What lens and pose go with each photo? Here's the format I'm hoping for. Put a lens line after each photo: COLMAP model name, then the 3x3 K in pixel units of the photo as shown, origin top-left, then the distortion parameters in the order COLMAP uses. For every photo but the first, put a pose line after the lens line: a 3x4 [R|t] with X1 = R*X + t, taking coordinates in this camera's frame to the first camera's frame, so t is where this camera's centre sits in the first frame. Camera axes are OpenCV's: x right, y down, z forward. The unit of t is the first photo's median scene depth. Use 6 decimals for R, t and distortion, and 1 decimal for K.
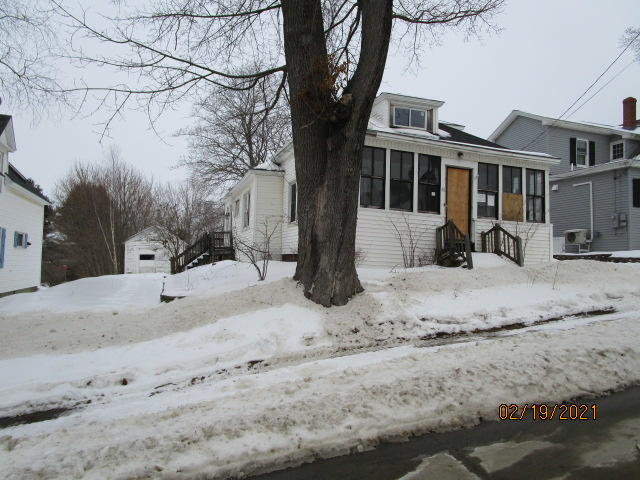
lens RADIAL K [[479.7, 0, 320.0], [0, 479.7, 240.0], [0, 0, 1]] dist [-0.004399, 0.000419]
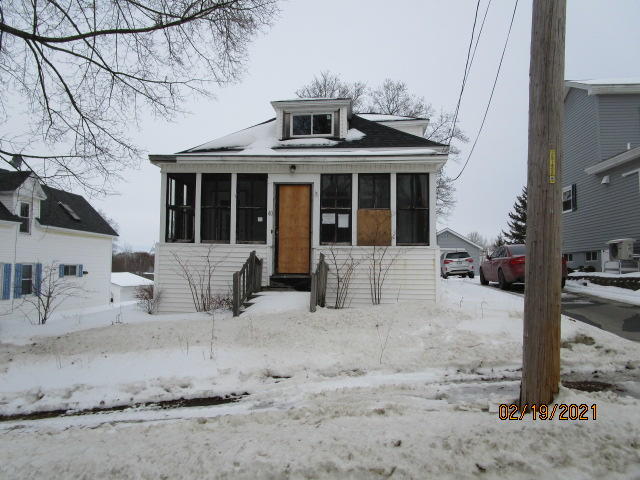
lens RADIAL K [[479.7, 0, 320.0], [0, 479.7, 240.0], [0, 0, 1]] dist [-0.004399, 0.000419]
pose [[0.908250, -0.047695, -0.415700, 0.659244], [0.043011, 0.998862, -0.020630, -0.037646], [0.416211, 0.000858, 0.909268, 0.281024]]
